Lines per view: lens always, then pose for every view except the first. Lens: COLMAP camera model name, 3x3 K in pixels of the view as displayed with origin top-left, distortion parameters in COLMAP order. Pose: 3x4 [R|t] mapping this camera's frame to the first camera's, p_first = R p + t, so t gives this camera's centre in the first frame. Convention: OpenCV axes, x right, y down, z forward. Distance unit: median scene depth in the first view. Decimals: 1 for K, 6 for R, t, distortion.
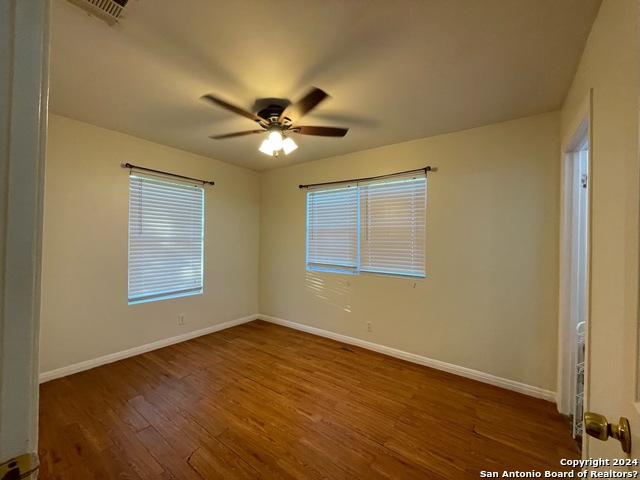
lens RADIAL K [[255.9, 0, 320.4], [0, 255.9, 240.5], [0, 0, 1]] dist [0.000085, -0.000076]
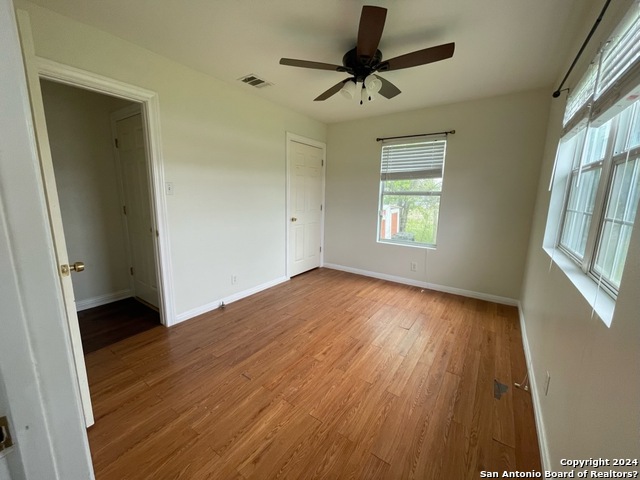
lens RADIAL K [[255.9, 0, 319.4], [0, 255.9, 240.1], [0, 0, 1]] dist [0.000085, -0.000076]
pose [[0.018551, 0.157241, -0.987386, 1.109770], [-0.001654, 0.987560, 0.157237, 0.018691], [0.999827, -0.001284, 0.018580, 1.085625]]
